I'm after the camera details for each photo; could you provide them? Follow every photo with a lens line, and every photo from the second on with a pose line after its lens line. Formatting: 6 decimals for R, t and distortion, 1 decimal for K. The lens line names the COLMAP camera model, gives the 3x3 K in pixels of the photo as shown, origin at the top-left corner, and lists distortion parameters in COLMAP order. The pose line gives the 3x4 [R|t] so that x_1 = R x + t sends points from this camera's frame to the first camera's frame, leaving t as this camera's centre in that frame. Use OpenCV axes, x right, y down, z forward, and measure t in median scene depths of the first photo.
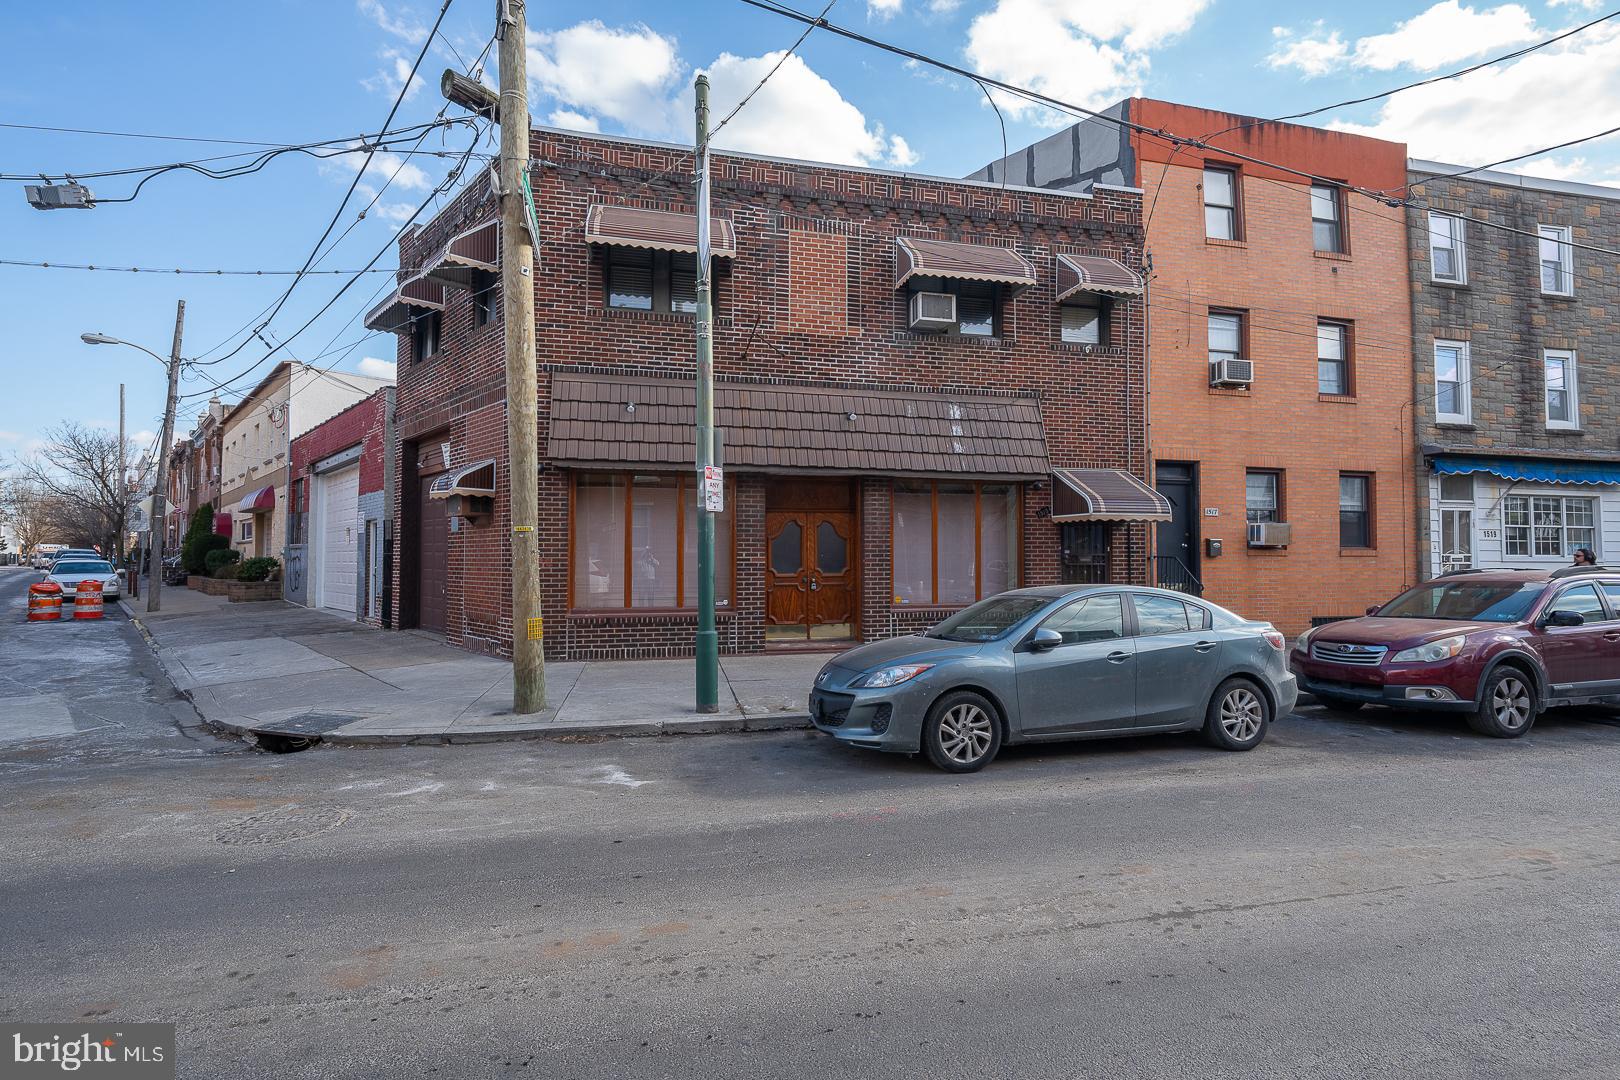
lens RADIAL K [[699.7, 0, 813.8], [0, 699.7, 542.7], [0, 0, 1]] dist [0.001162, 0.003307]
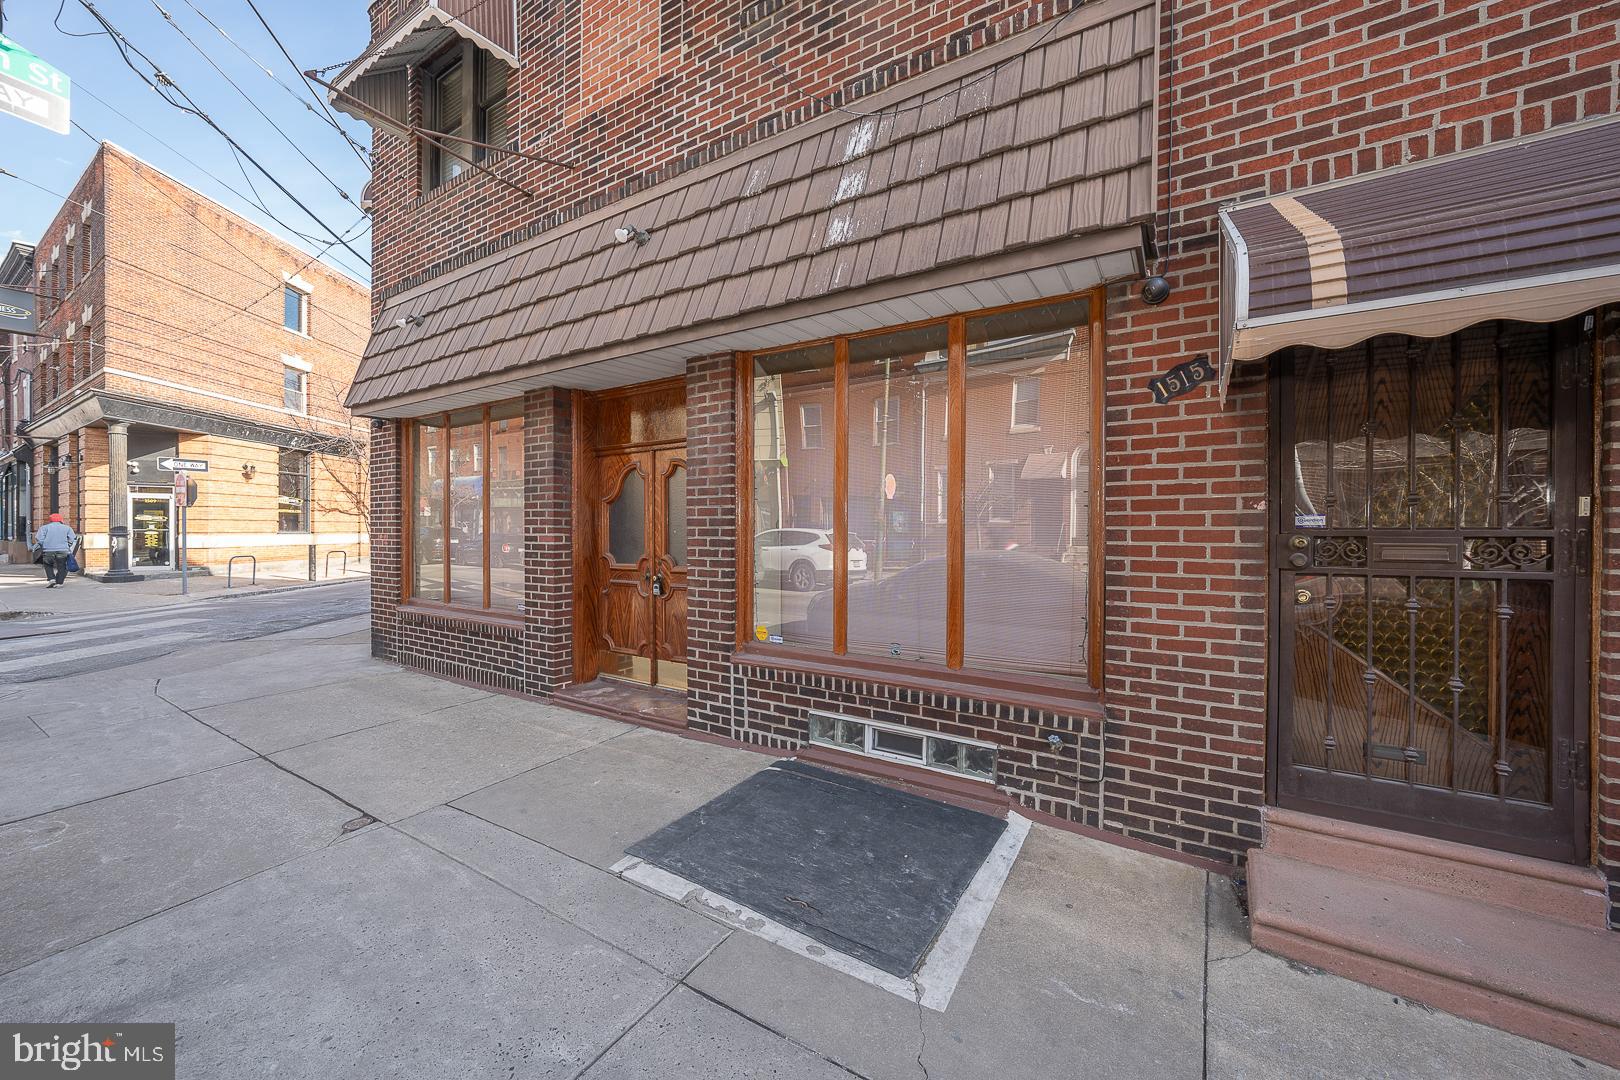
lens RADIAL K [[609.0, 0, 806.5], [0, 609.0, 531.0], [0, 0, 1]] dist [-0.003317, 0.000207]
pose [[0.715307, 0.003998, -0.698799, 0.398512], [0.012492, 0.999751, 0.018506, 0.010748], [0.698699, -0.021966, 0.715079, 0.740267]]
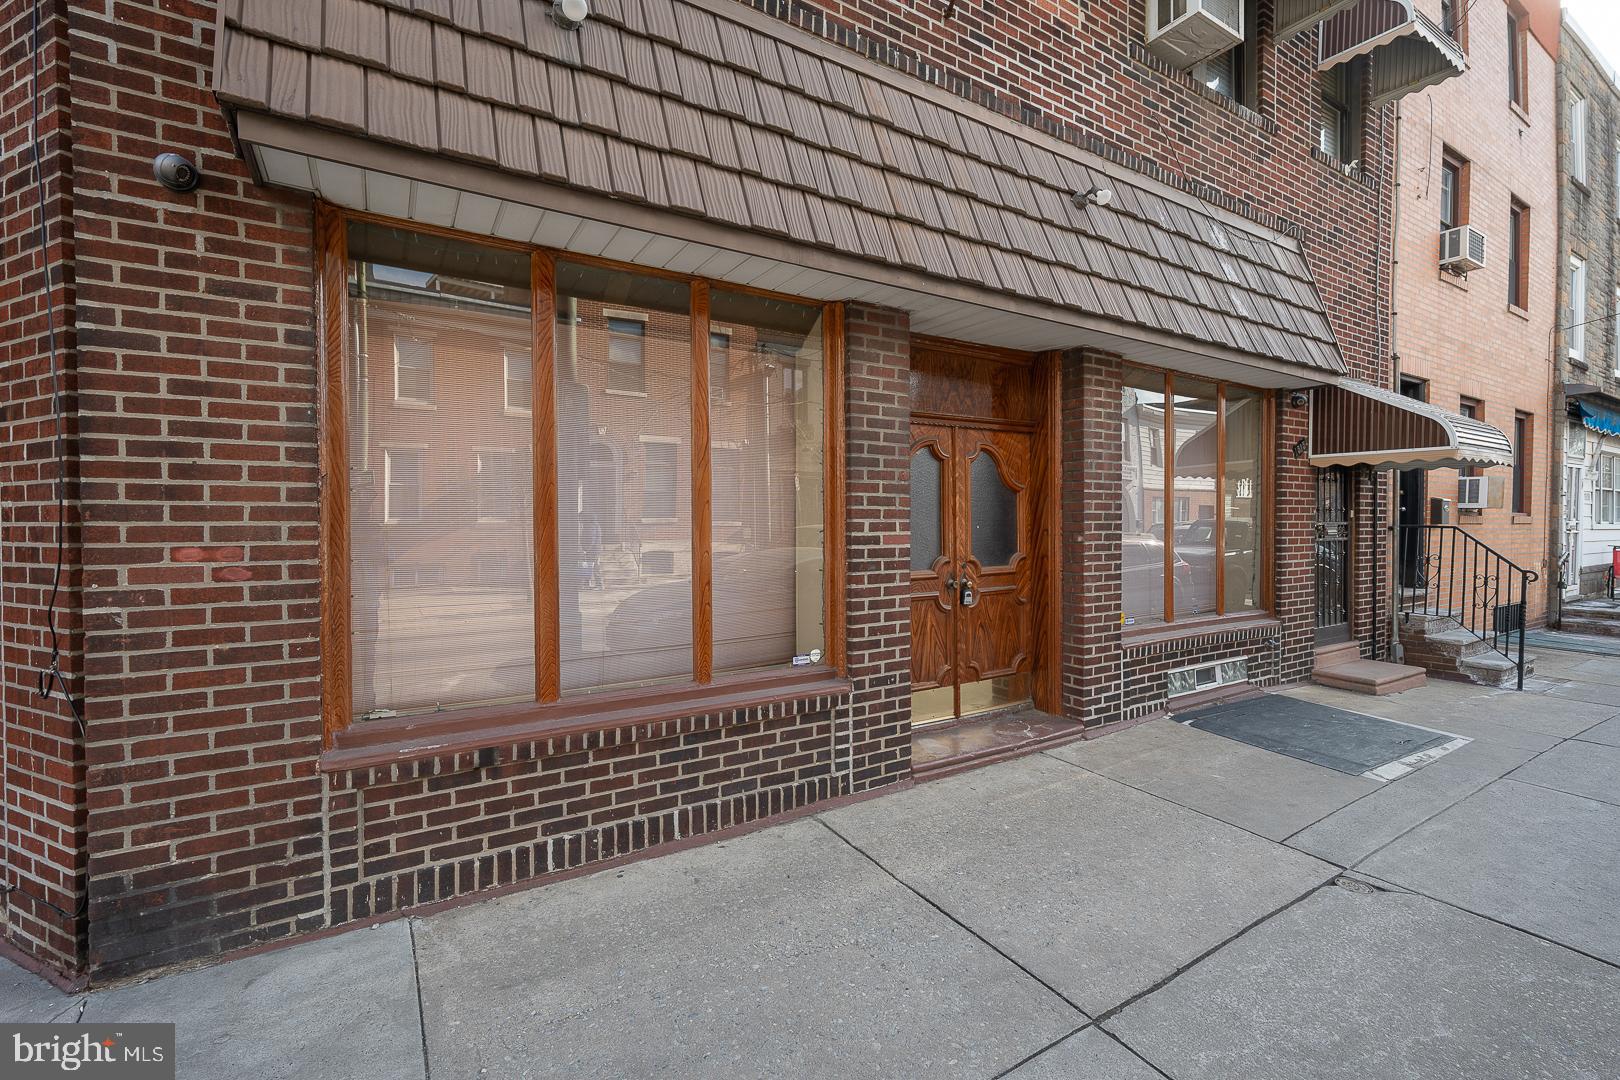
lens RADIAL K [[699.7, 0, 808.2], [0, 699.7, 537.8], [0, 0, 1]] dist [0.001162, 0.003307]
pose [[0.941633, -0.011642, 0.336441, -0.238301], [0.001576, 0.999543, 0.030177, 0.011330], [-0.336639, -0.027886, 0.941221, 0.616269]]
